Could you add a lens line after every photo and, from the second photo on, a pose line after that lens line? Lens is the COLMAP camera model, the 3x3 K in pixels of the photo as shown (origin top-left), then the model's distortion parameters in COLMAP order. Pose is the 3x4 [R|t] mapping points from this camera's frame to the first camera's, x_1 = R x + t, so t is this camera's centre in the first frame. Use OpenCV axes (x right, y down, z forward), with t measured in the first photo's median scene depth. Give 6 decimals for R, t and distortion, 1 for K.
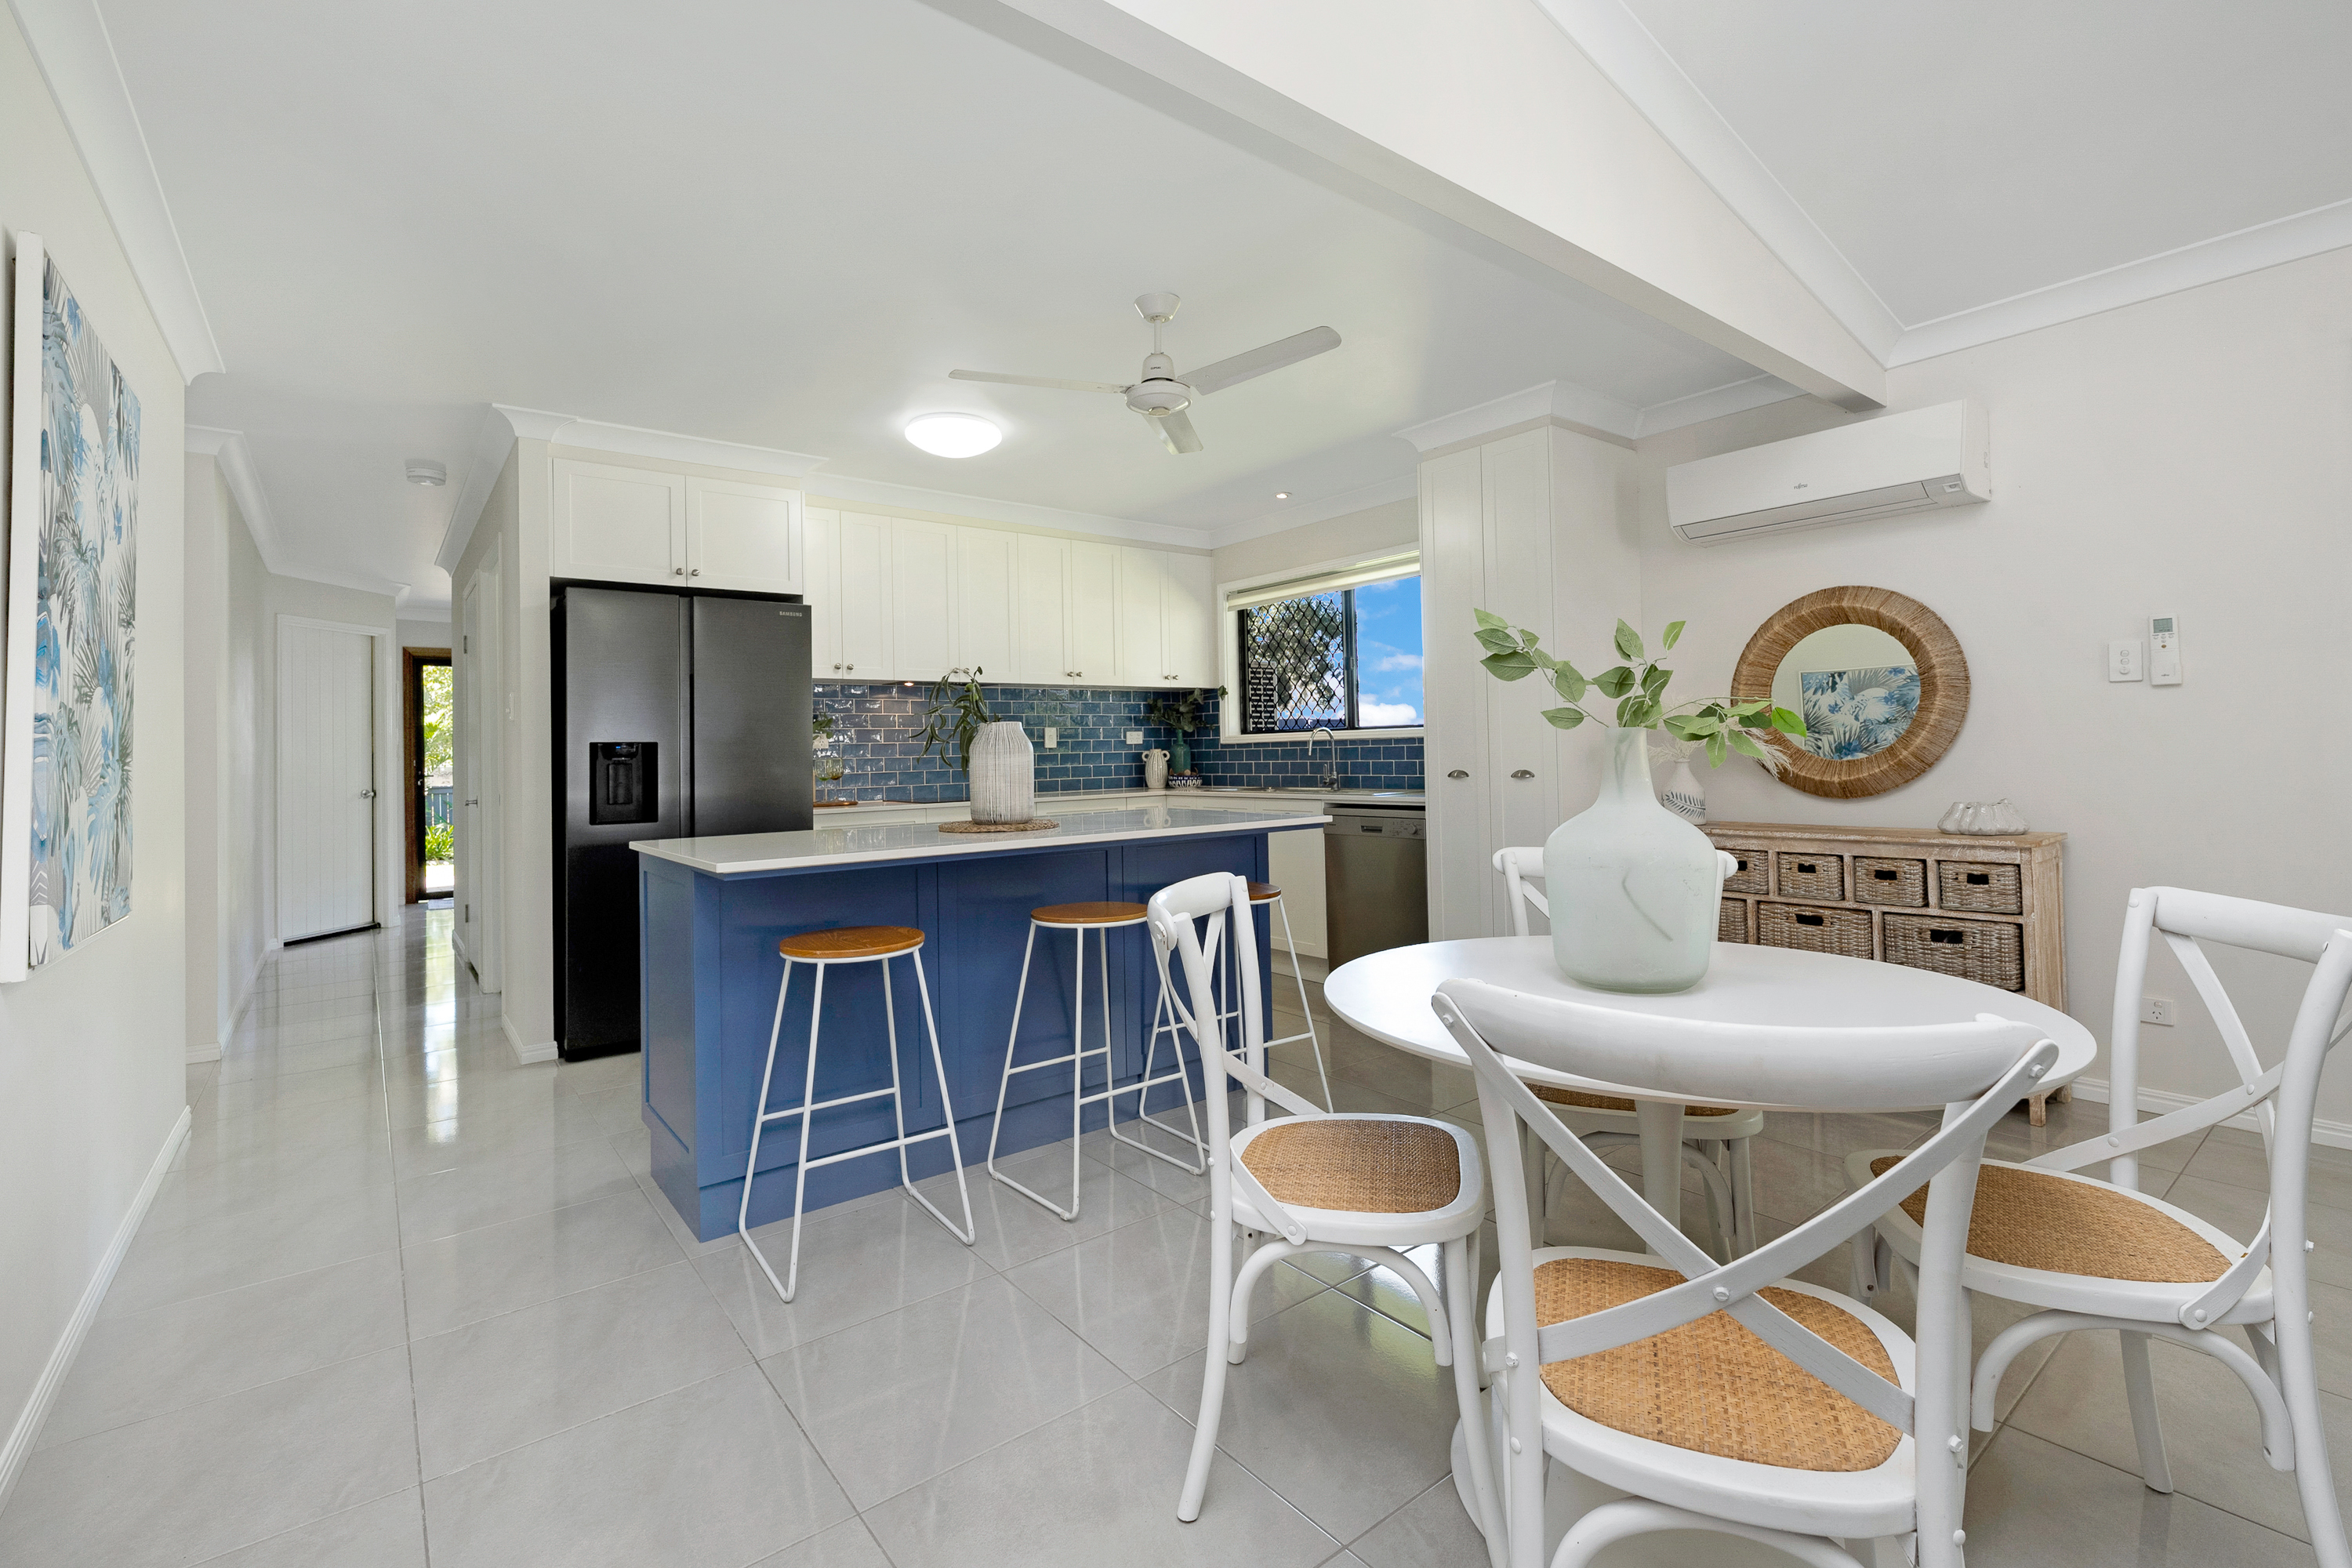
lens RADIAL K [[1019.5, 0, 1171.1], [0, 1019.5, 735.3], [0, 0, 1]] dist [0.001837, -0.001213]
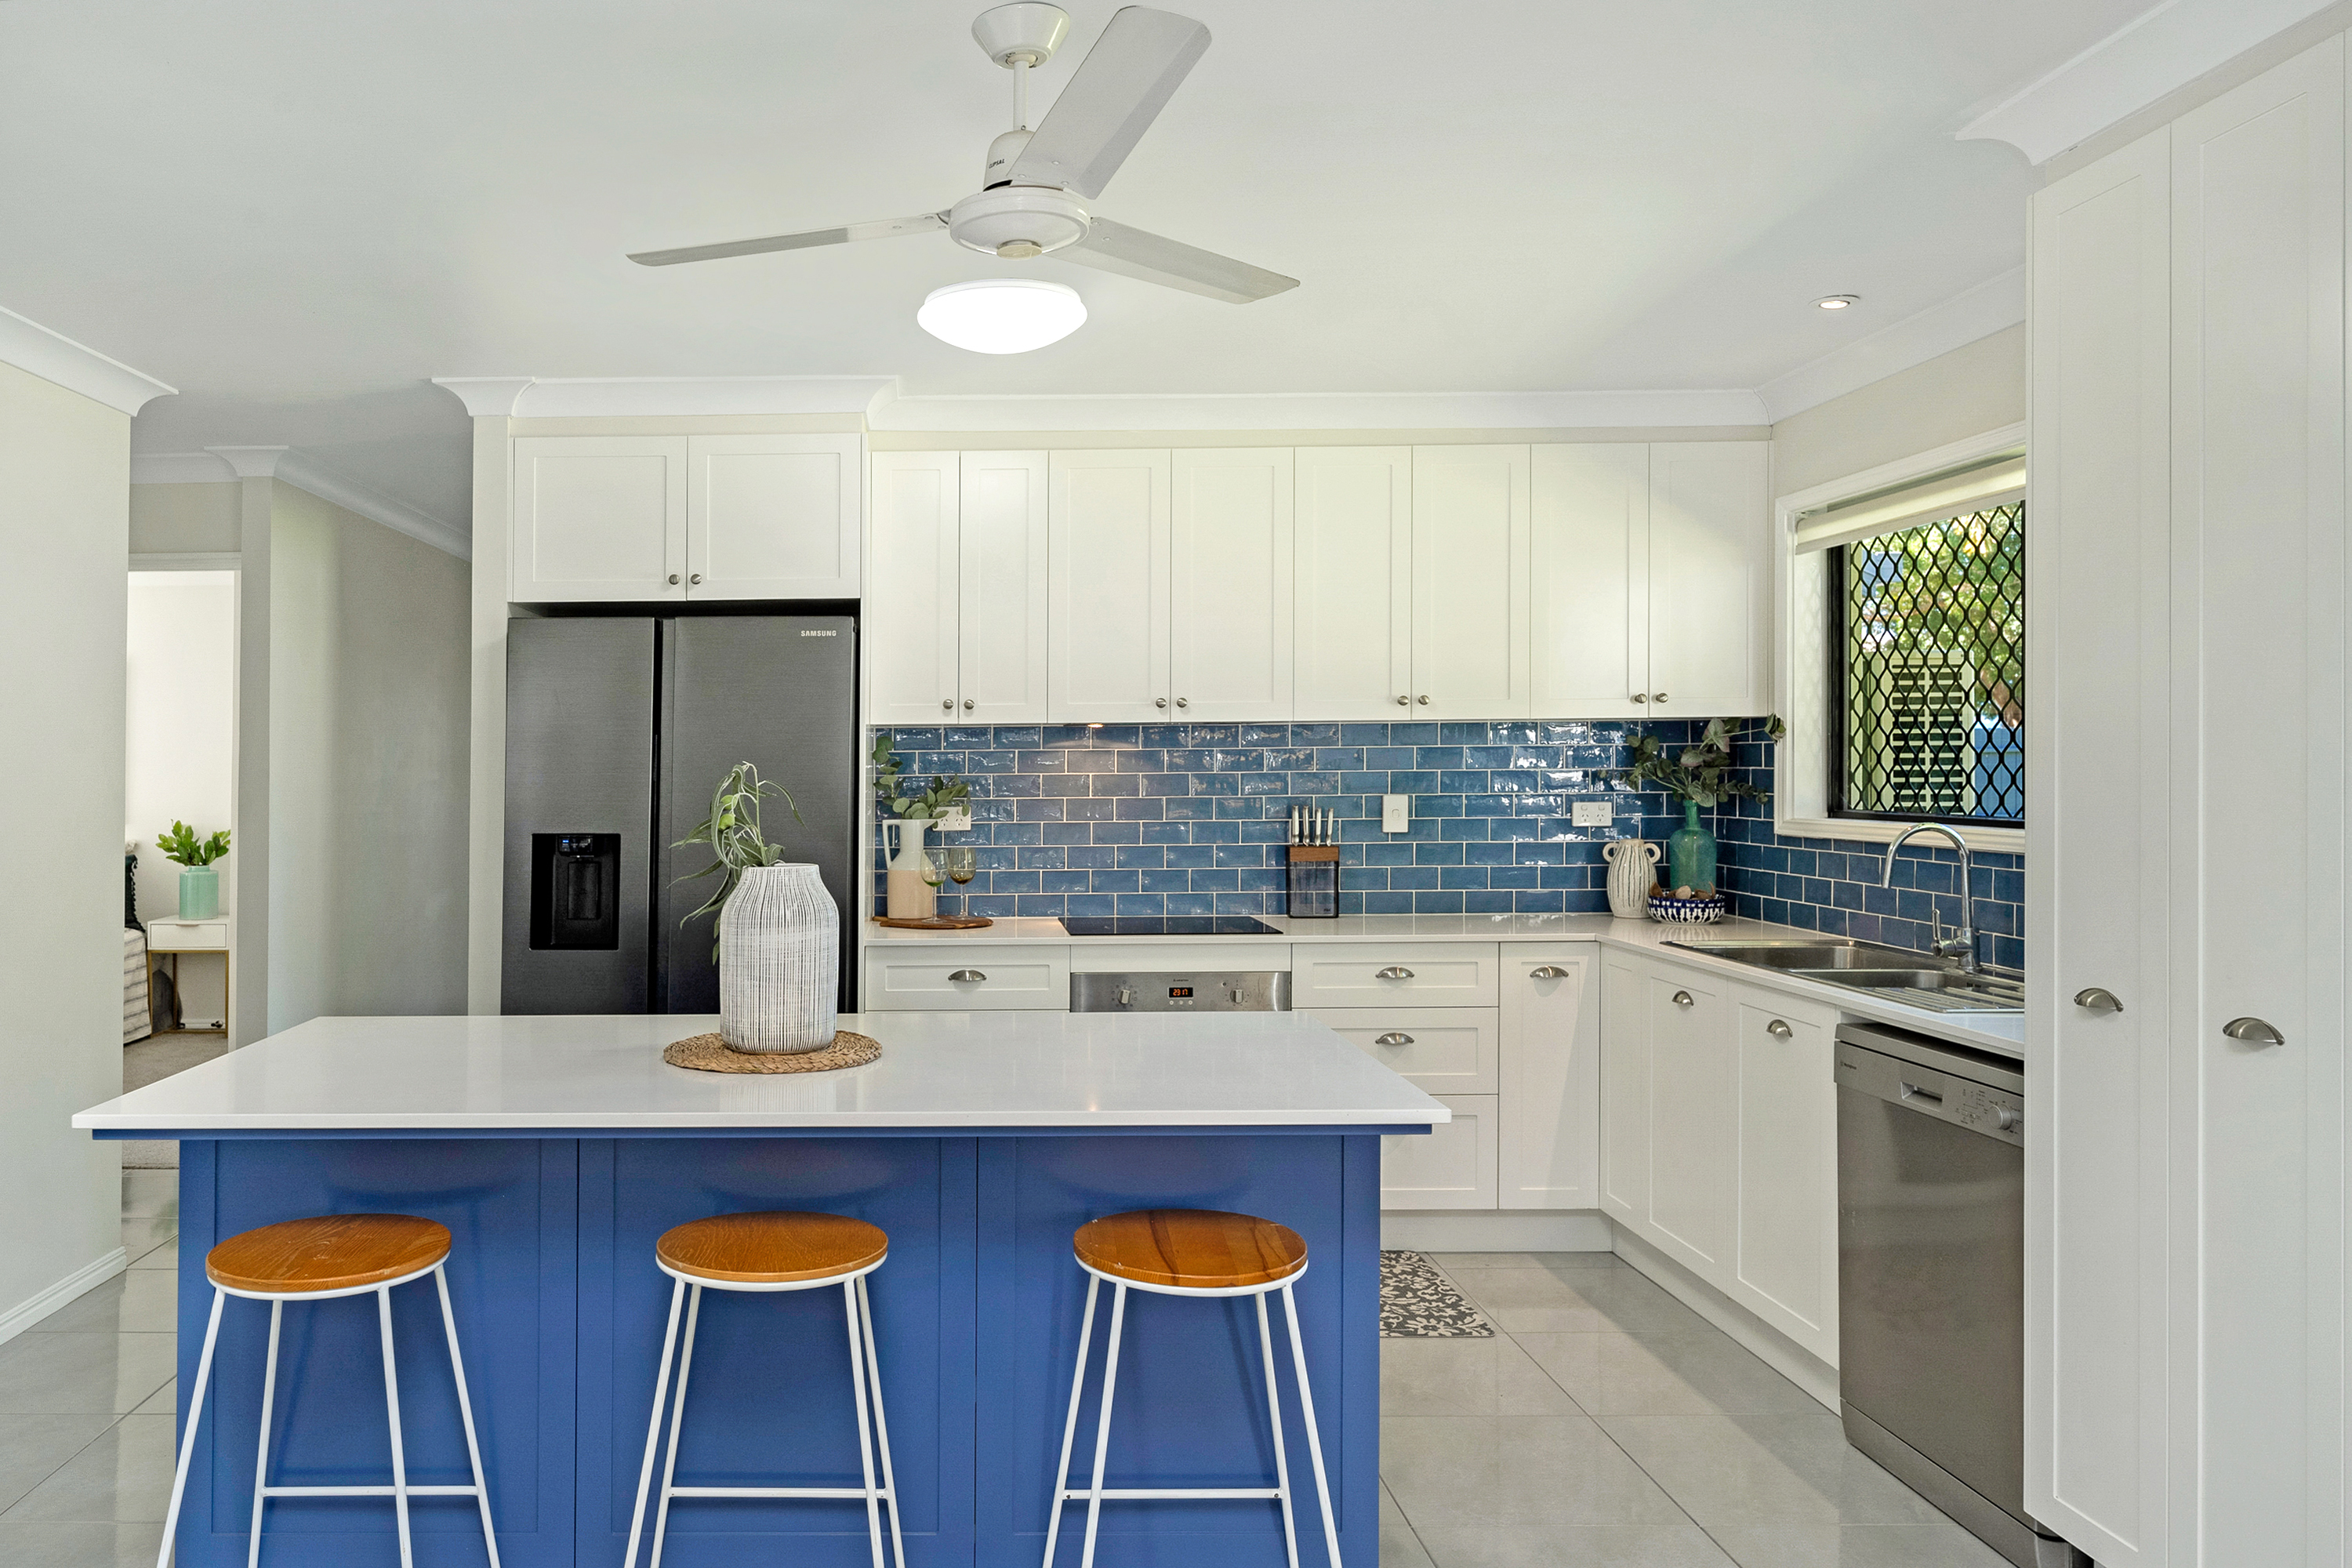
lens RADIAL K [[1601.4, 0, 963.6], [0, 1601.4, 743.7], [0, 0, 1]] dist [-0.010957, -0.000855]
pose [[0.785274, 0.012328, -0.619026, 0.224224], [-0.004159, 0.999884, 0.014638, -0.045685], [0.619134, -0.008920, 0.785234, 0.192151]]
